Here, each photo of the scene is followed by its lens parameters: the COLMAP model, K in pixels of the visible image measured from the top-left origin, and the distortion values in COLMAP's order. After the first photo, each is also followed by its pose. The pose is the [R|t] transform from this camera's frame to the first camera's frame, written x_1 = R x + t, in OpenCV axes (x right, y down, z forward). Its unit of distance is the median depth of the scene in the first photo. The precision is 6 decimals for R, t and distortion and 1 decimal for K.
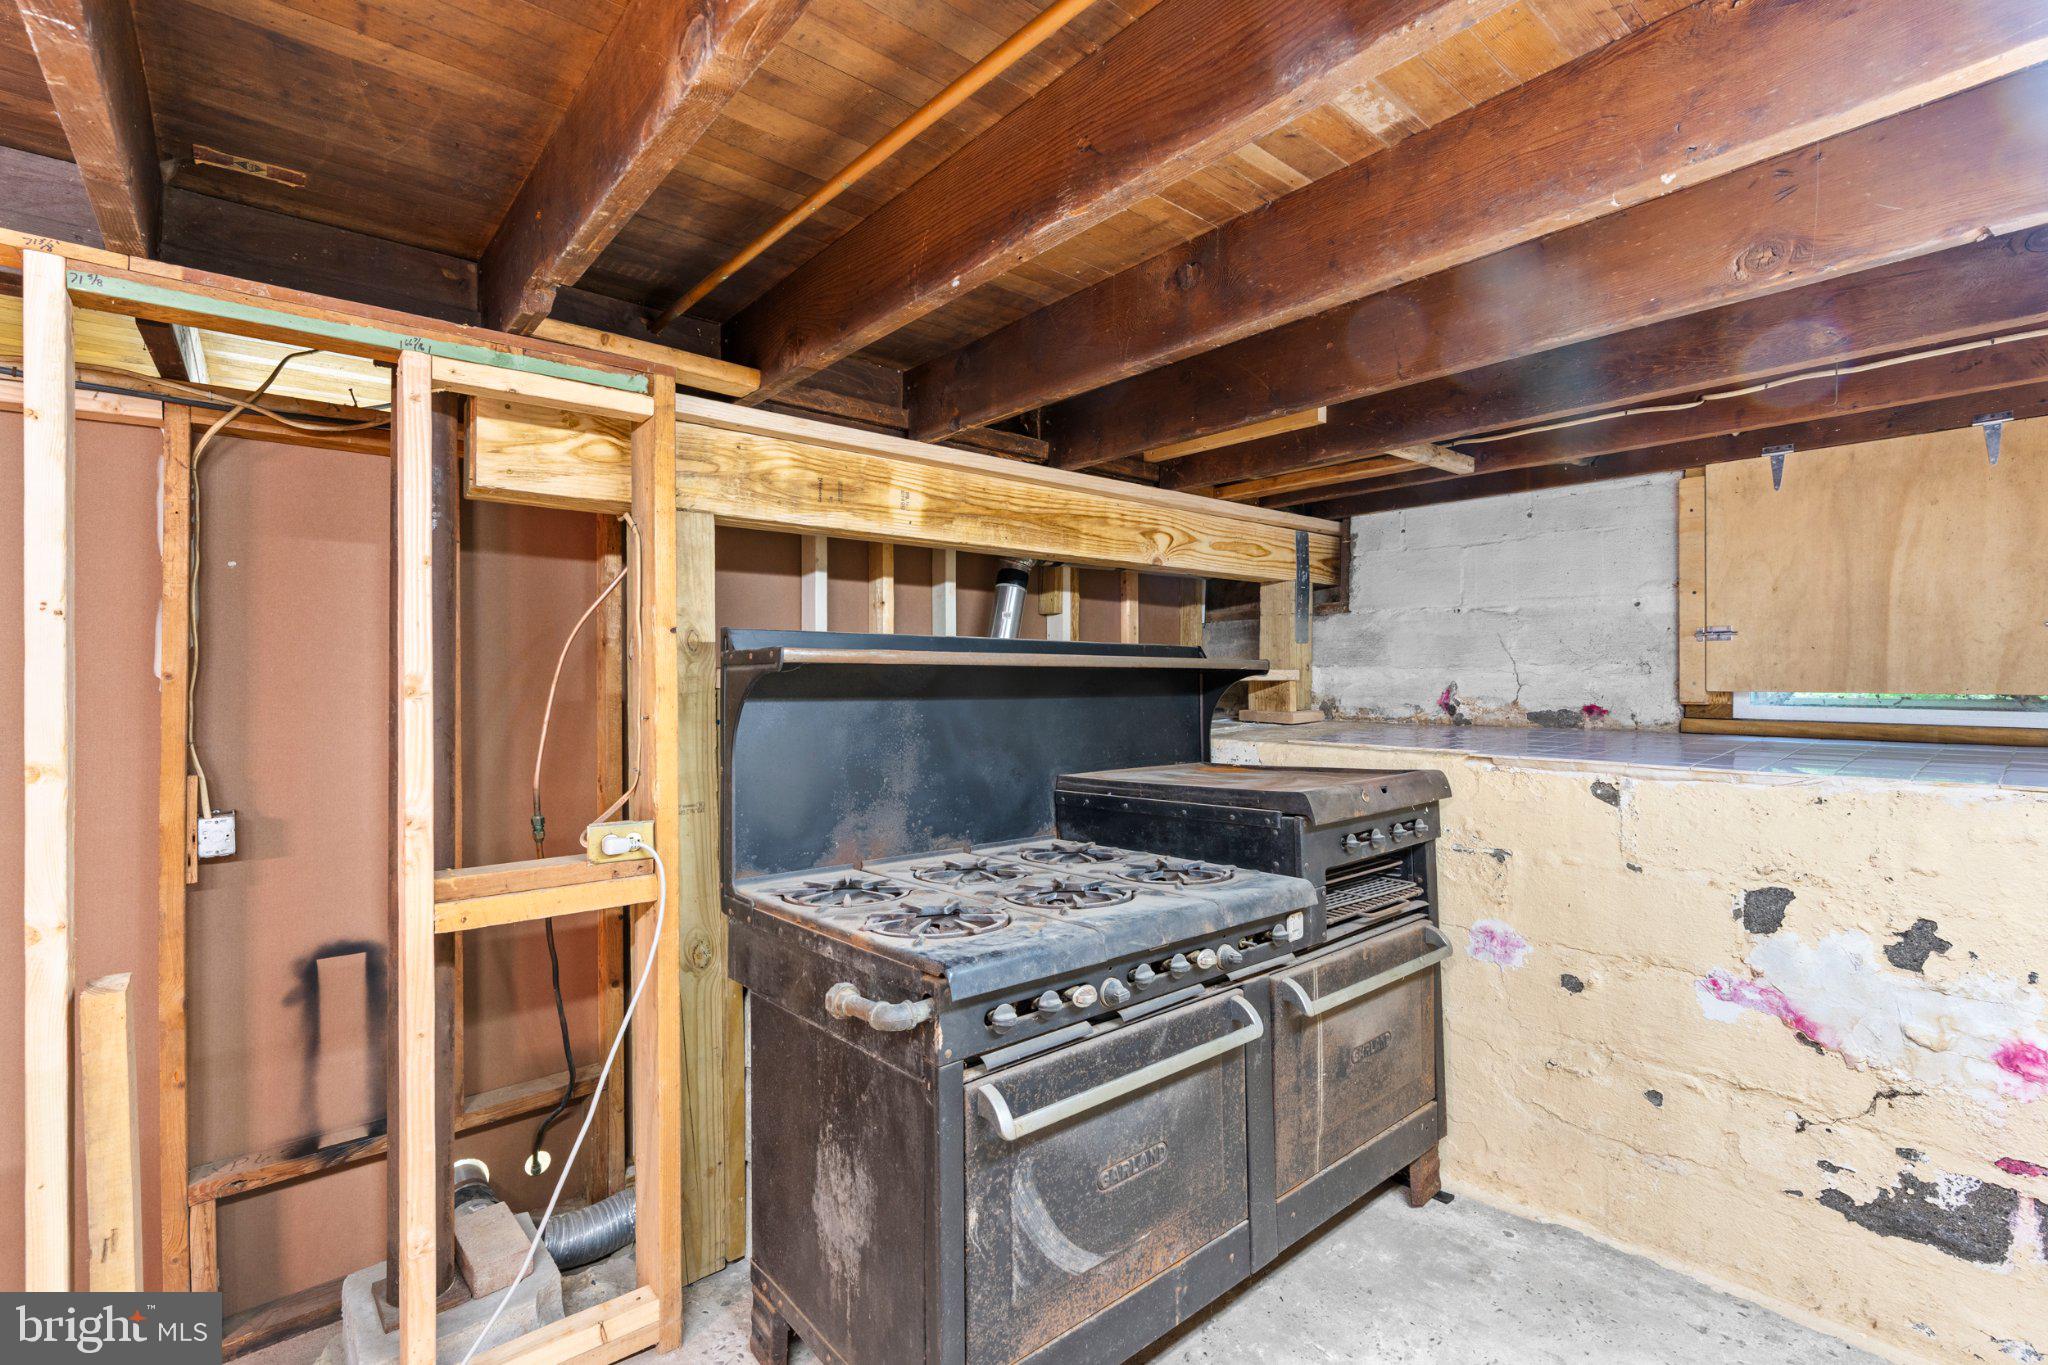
lens RADIAL K [[927.2, 0, 1031.7], [0, 927.2, 669.5], [0, 0, 1]] dist [-0.005411, 0.001377]
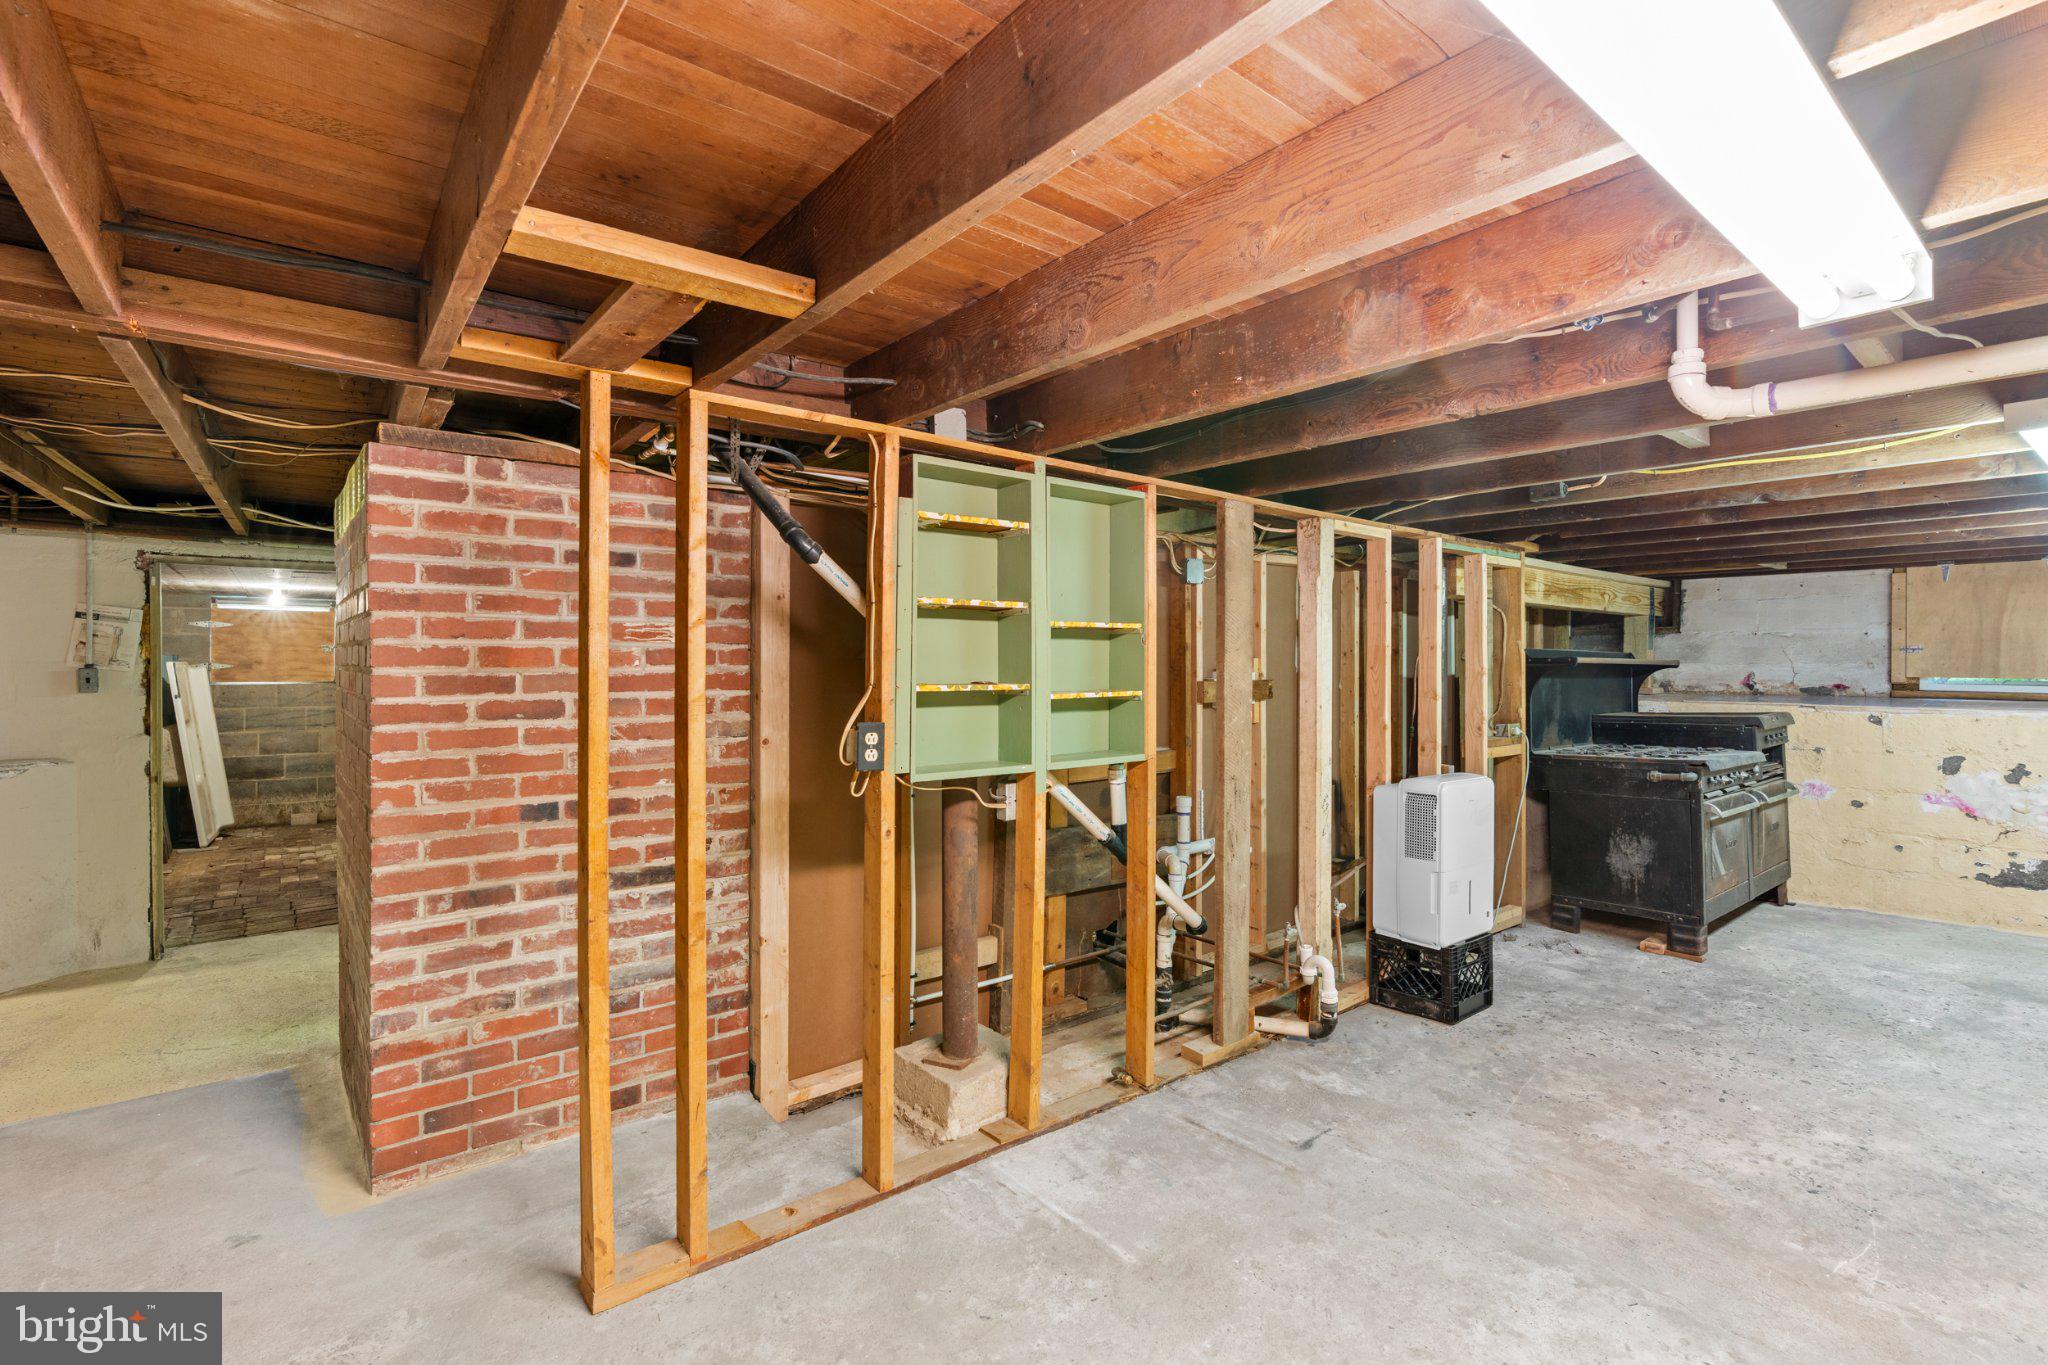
lens RADIAL K [[927.2, 0, 1029.6], [0, 927.2, 664.5], [0, 0, 1]] dist [-0.005411, 0.001377]
pose [[0.999621, 0.005808, -0.026893, -1.322170], [-0.005594, 0.999952, 0.008046, -0.011325], [0.026938, -0.007892, 0.999606, -1.259380]]
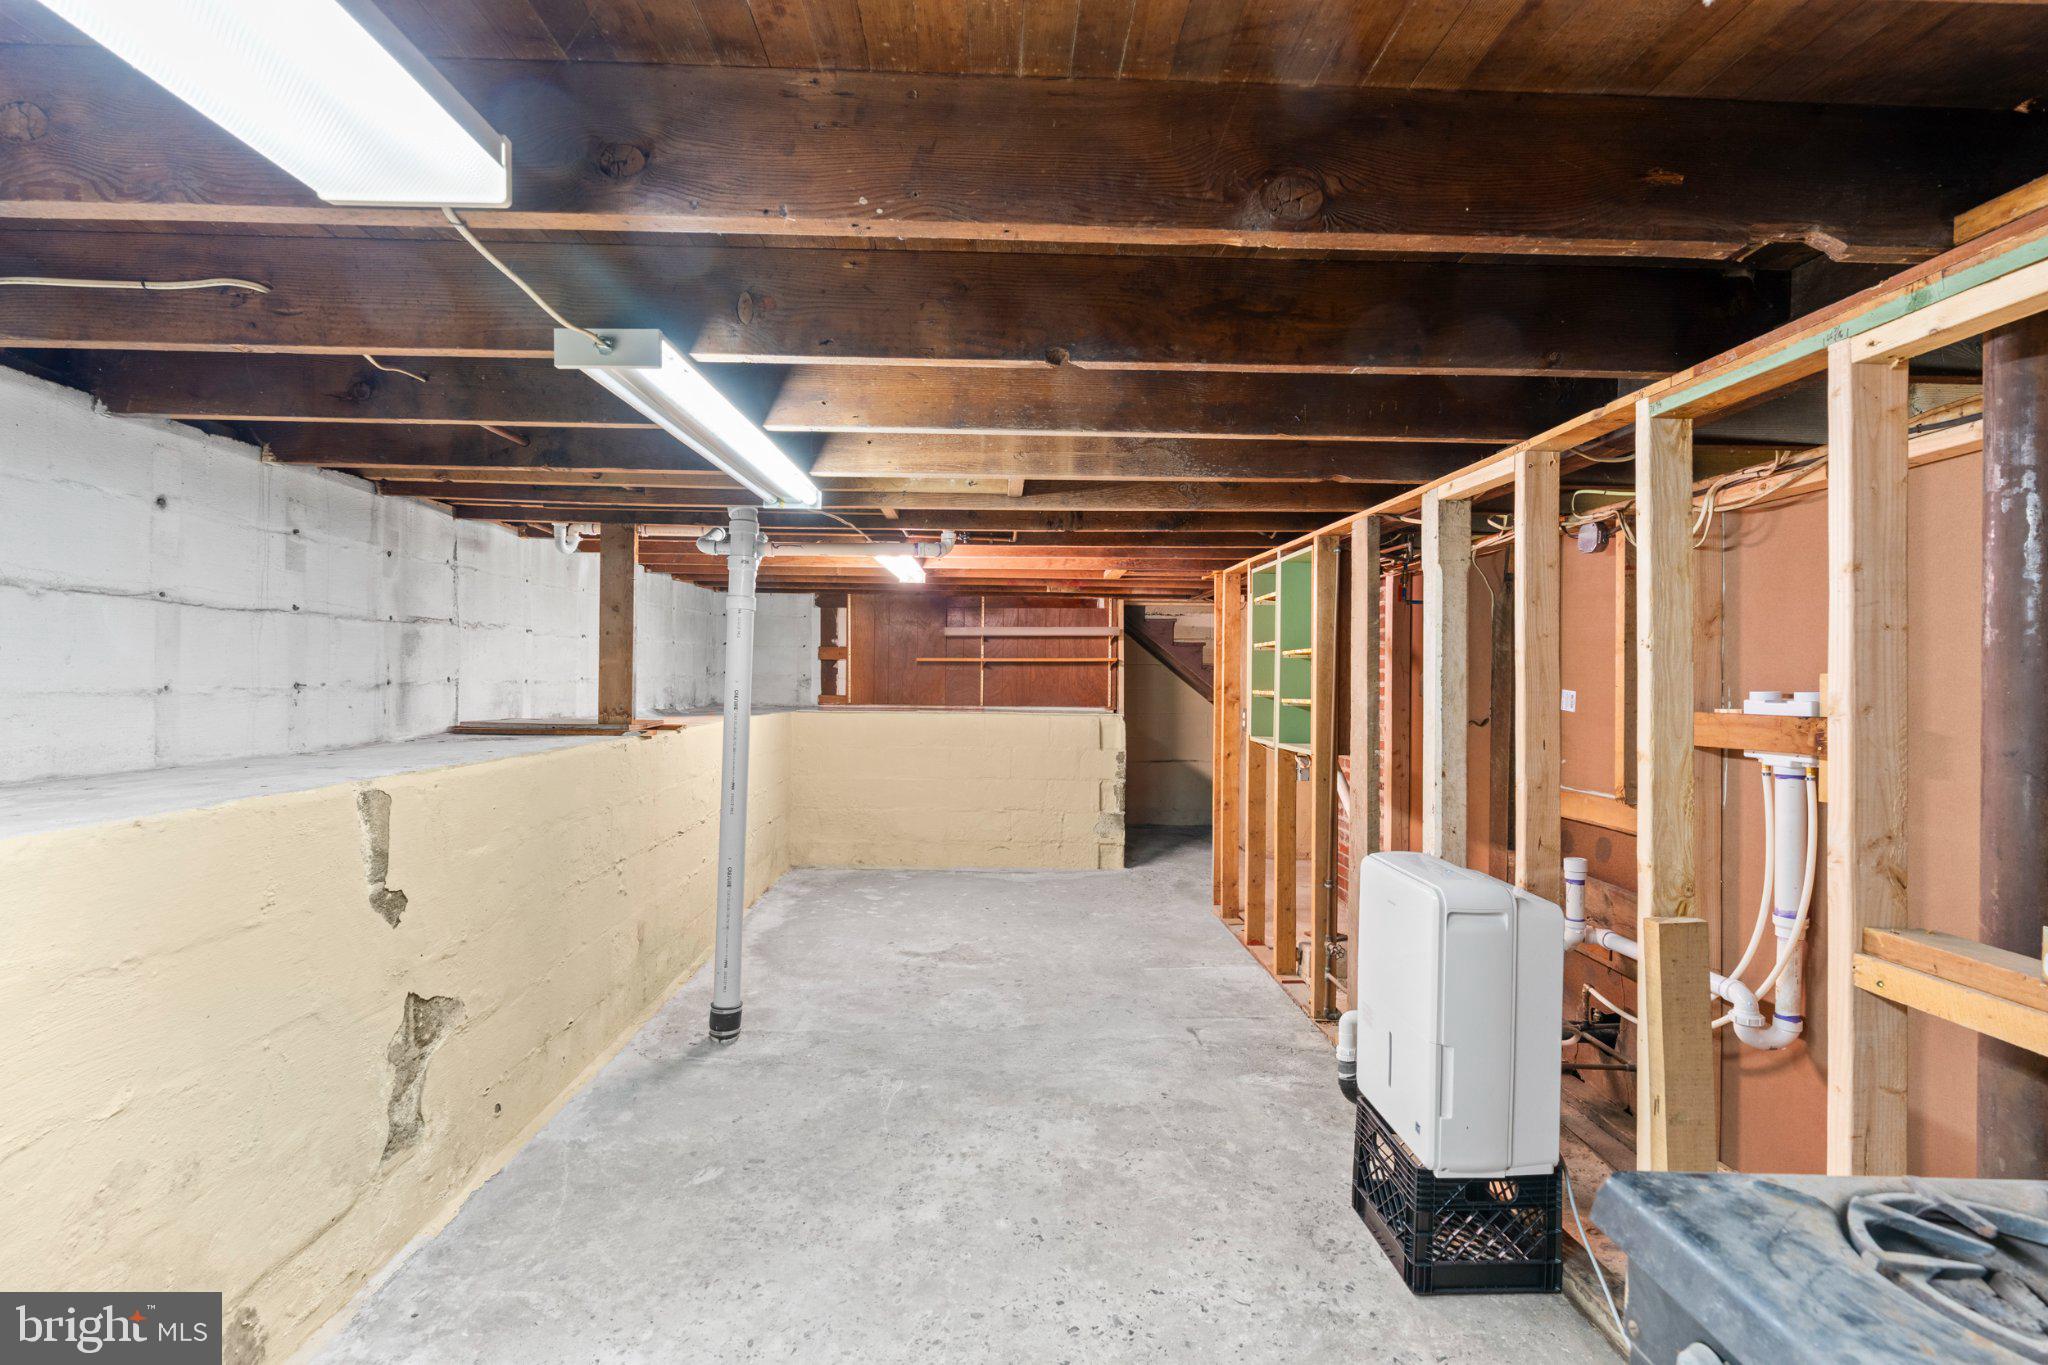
lens RADIAL K [[927.2, 0, 1020.4], [0, 927.2, 679.9], [0, 0, 1]] dist [-0.005411, 0.001377]
pose [[-0.628704, -0.000569, -0.777645, 0.362914], [-0.002168, 0.999997, 0.001021, -0.004564], [0.777642, 0.002328, -0.628703, 0.615438]]
